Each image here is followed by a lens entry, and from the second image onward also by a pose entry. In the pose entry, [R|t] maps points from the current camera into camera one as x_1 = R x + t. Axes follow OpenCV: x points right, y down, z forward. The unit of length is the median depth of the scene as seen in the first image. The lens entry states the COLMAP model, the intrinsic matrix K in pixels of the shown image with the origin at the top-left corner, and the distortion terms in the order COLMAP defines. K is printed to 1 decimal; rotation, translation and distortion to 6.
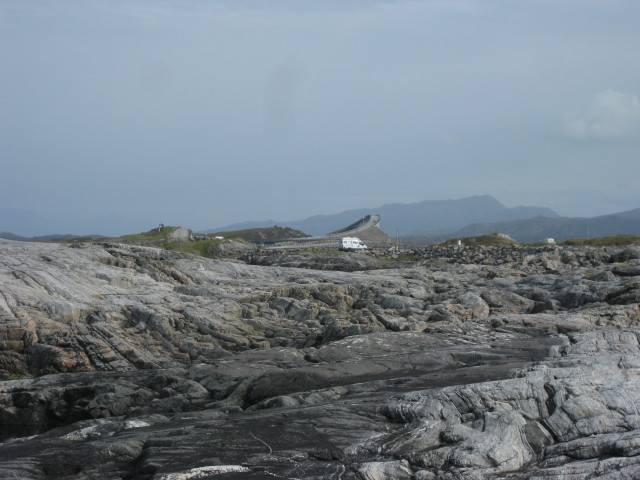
lens RADIAL K [[2068.9, 0, 320.0], [0, 2068.9, 240.0], [0, 0, 1]] dist [-0.003544, 0.000000]
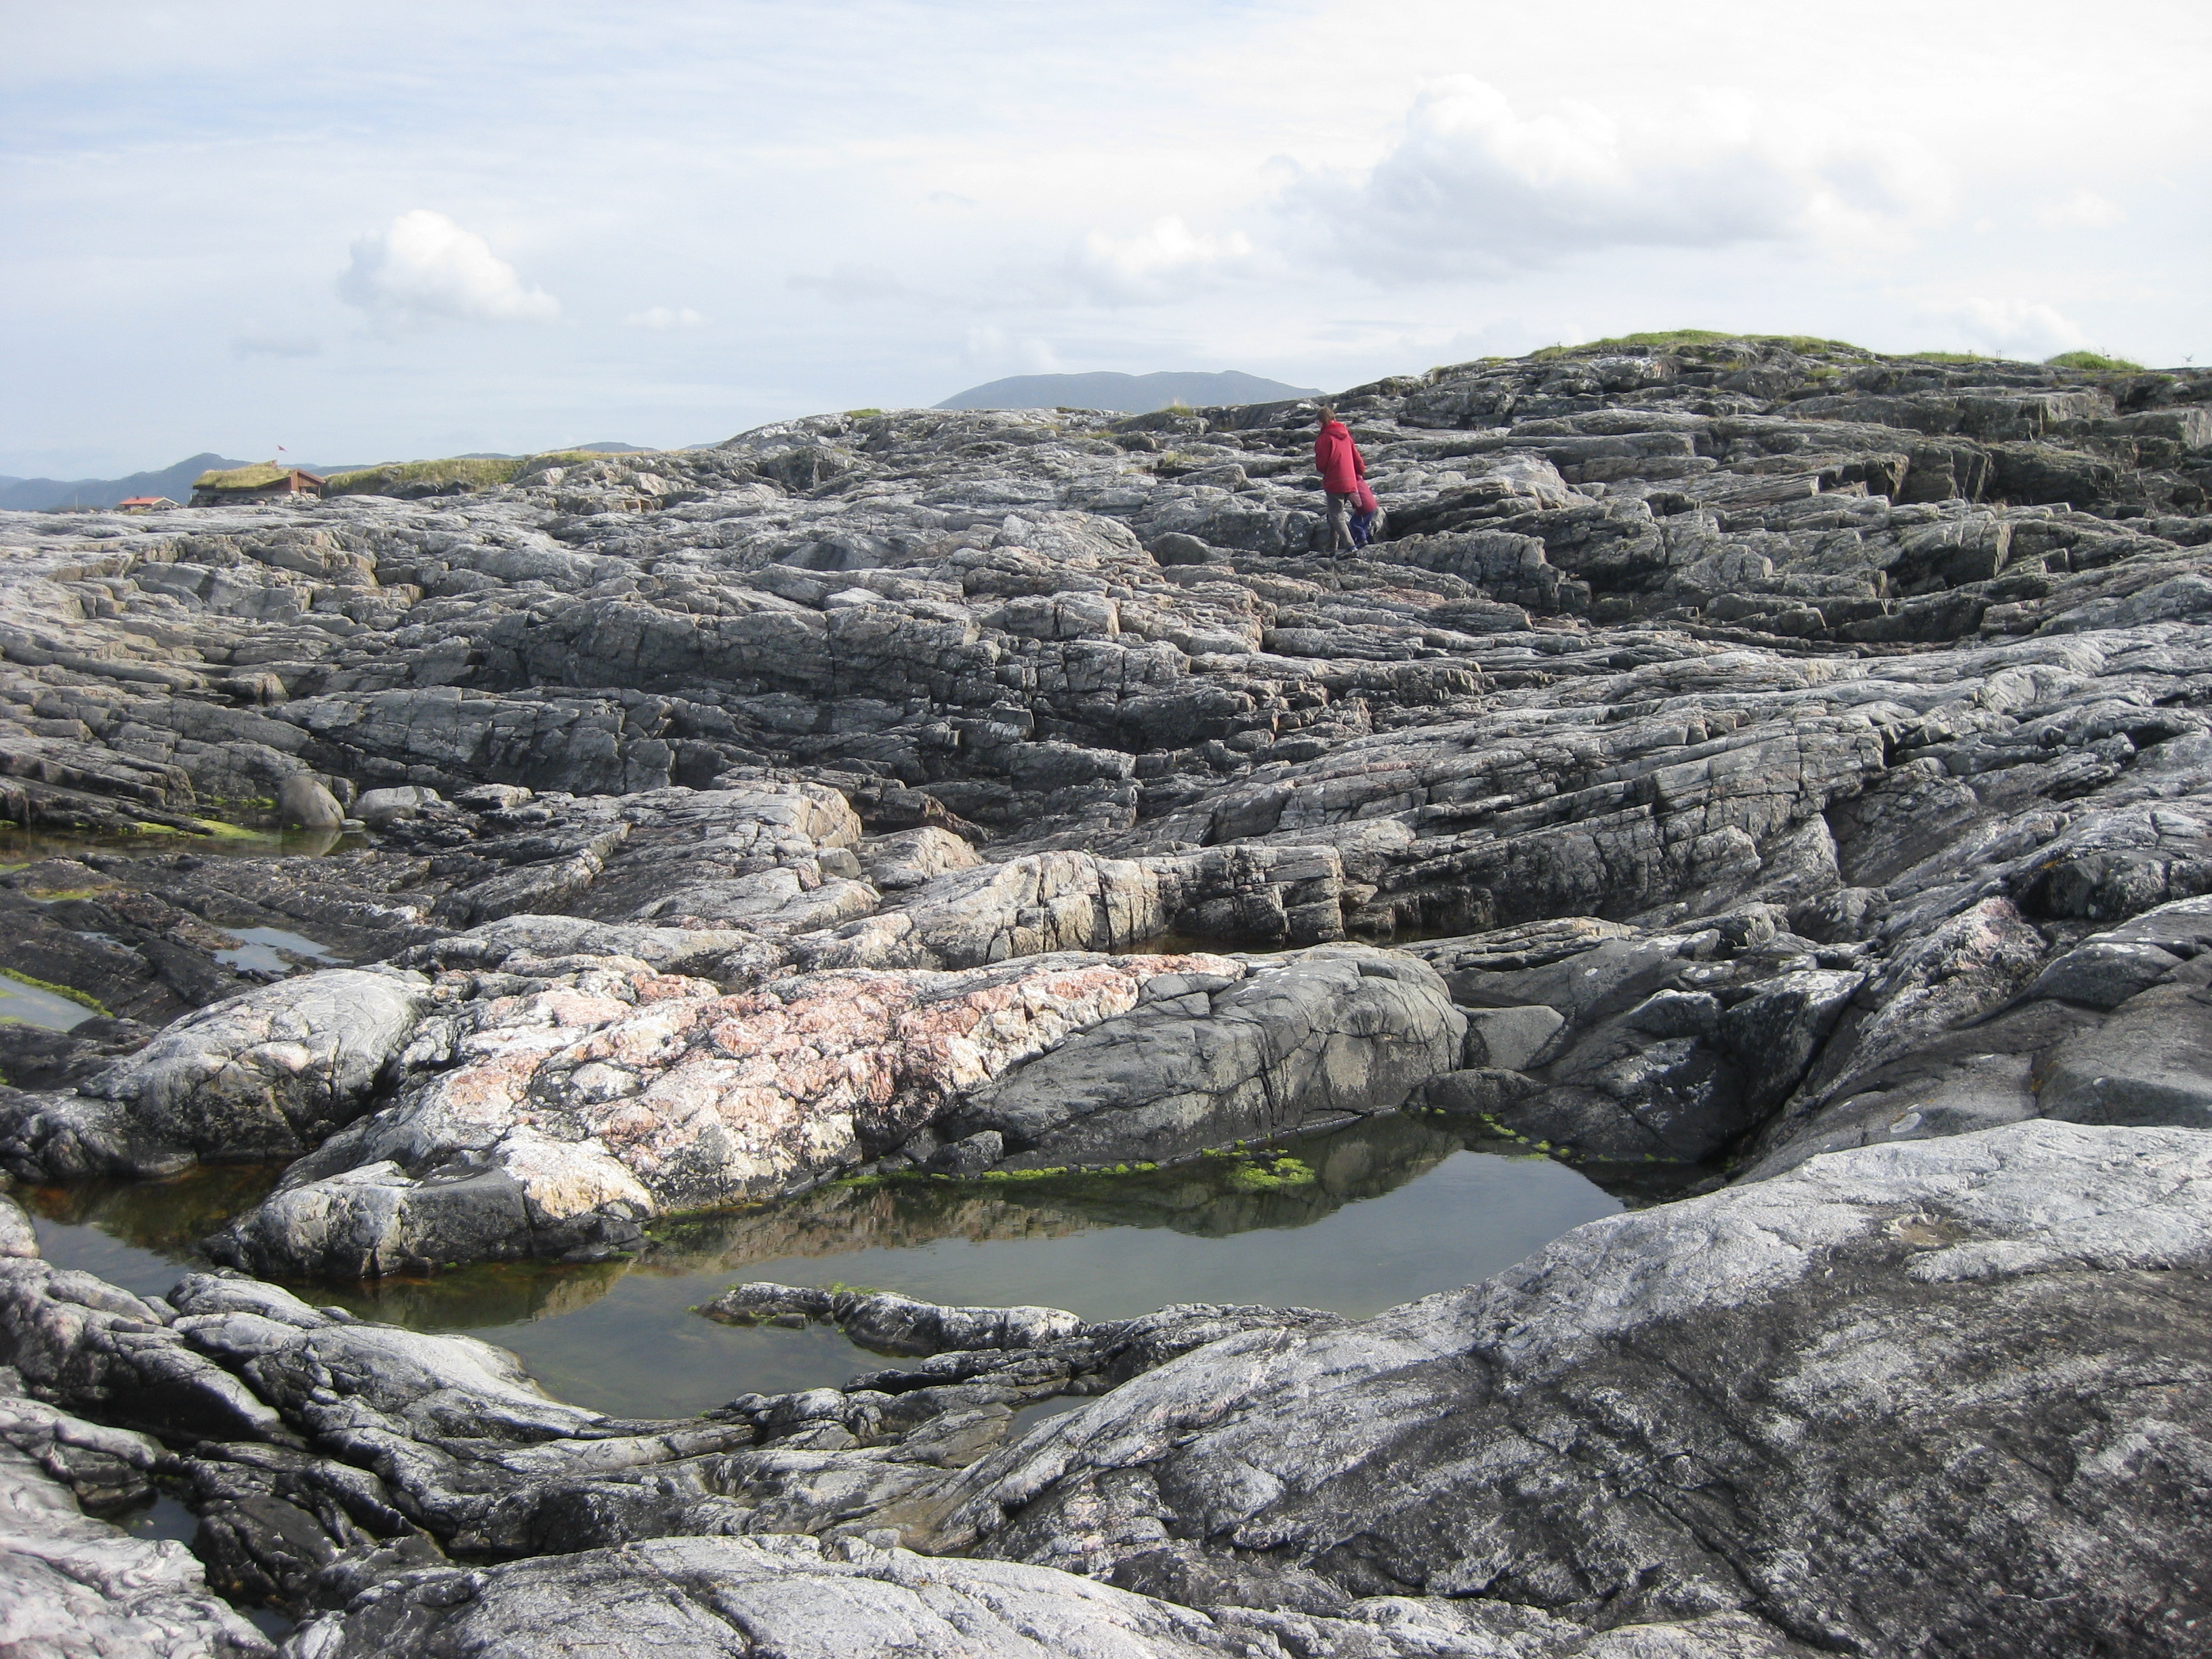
lens RADIAL K [[2448.6, 0, 1104.7], [0, 2448.6, 819.2], [0, 0, 1]] dist [-0.129851, 0.000000]
pose [[0.808847, -0.081984, 0.582275, -0.149459], [0.007750, 0.991633, 0.128857, 0.018704], [-0.587967, -0.099713, 0.802715, 0.522492]]
